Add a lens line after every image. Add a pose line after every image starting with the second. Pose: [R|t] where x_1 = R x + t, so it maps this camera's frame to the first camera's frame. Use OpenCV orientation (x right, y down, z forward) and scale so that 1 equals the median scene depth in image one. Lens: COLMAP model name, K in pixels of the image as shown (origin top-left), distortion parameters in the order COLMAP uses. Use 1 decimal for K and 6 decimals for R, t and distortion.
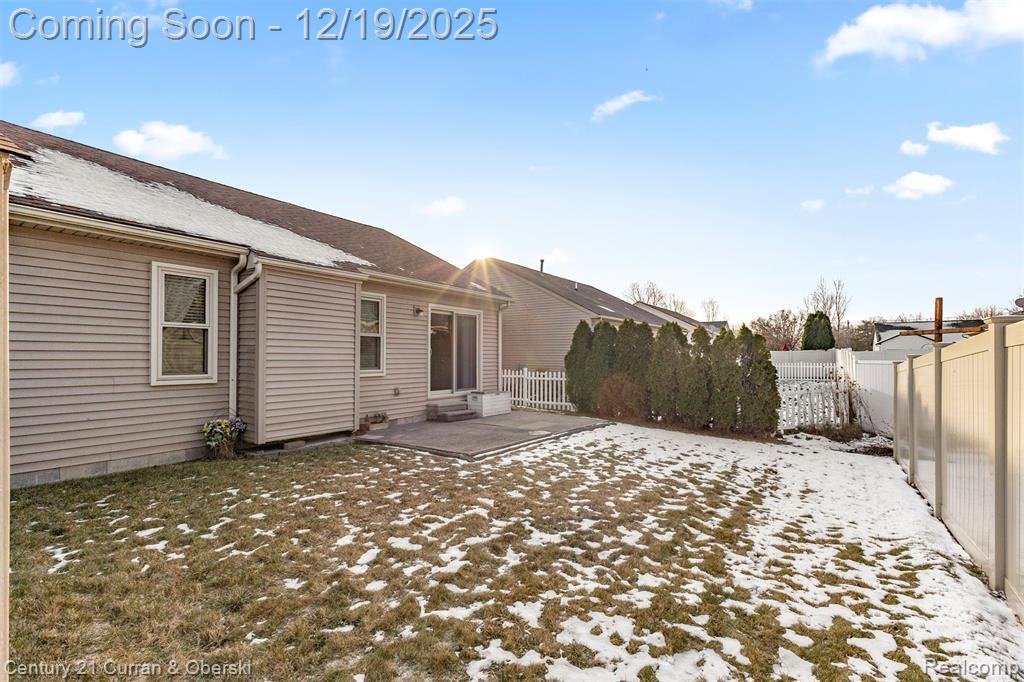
lens RADIAL K [[452.5, 0, 512.3], [0, 452.5, 340.6], [0, 0, 1]] dist [0.016959, -0.000154]
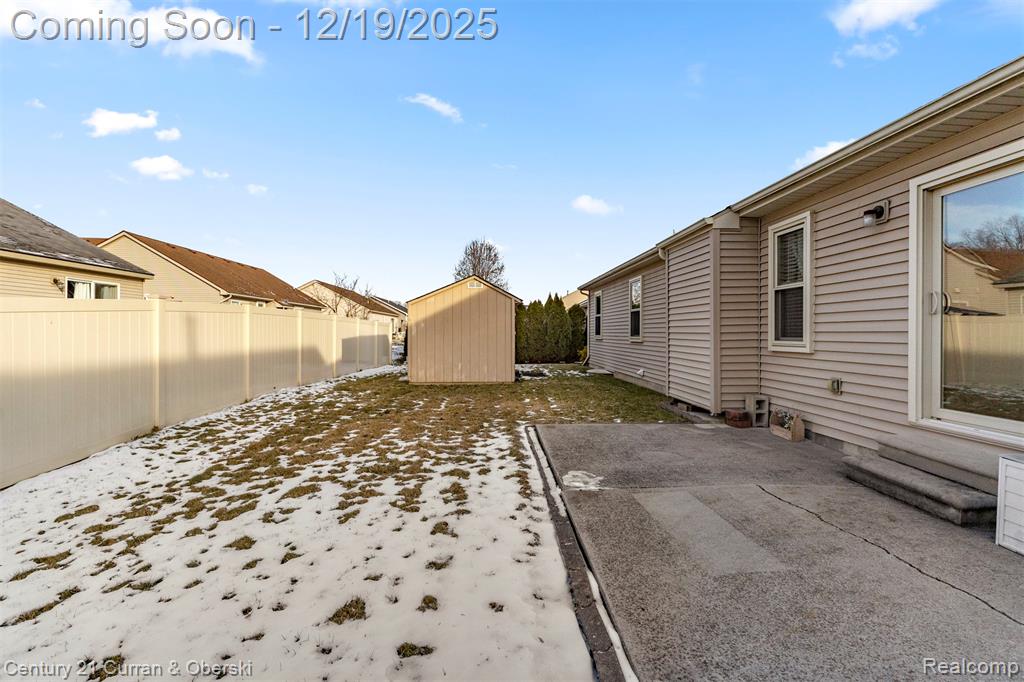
lens RADIAL K [[452.0, 0, 514.7], [0, 452.0, 338.6], [0, 0, 1]] dist [0.015103, -0.001480]
pose [[-0.787804, 0.002902, -0.615920, 0.437536], [0.010893, 0.999898, -0.009222, 0.073686], [0.615830, -0.013975, -0.787755, 1.476262]]
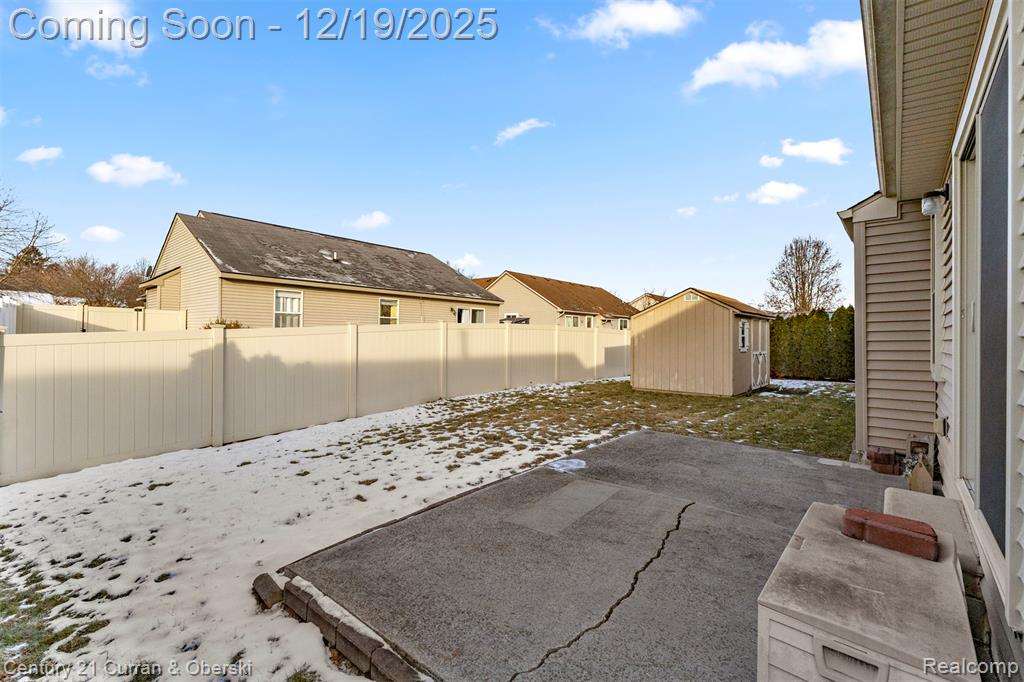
lens RADIAL K [[443.7, 0, 513.8], [0, 443.7, 334.5], [0, 0, 1]] dist [0.006650, 0.000082]
pose [[-0.993966, -0.013787, 0.108818, 0.070863], [-0.017501, 0.999294, -0.033254, 0.067278], [-0.108282, -0.034958, -0.993505, 1.759350]]
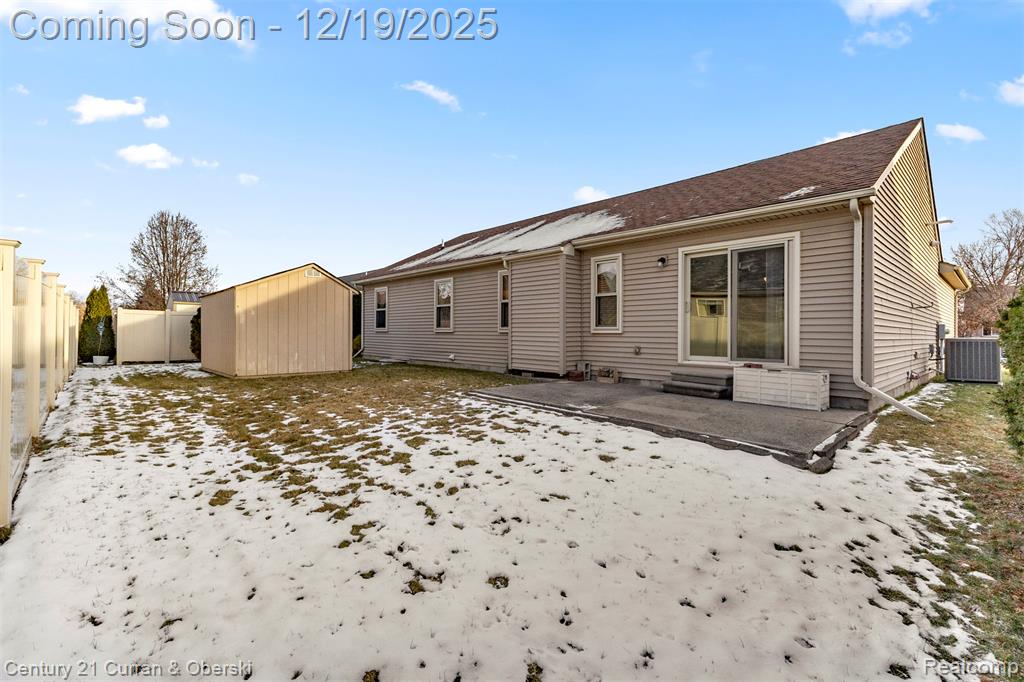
lens RADIAL K [[452.0, 0, 514.7], [0, 452.0, 338.6], [0, 0, 1]] dist [0.015103, -0.001480]
pose [[-0.204606, 0.010408, -0.978789, 0.908606], [0.020418, 0.999771, 0.006363, 0.094975], [0.978632, -0.018683, -0.204771, 1.177221]]
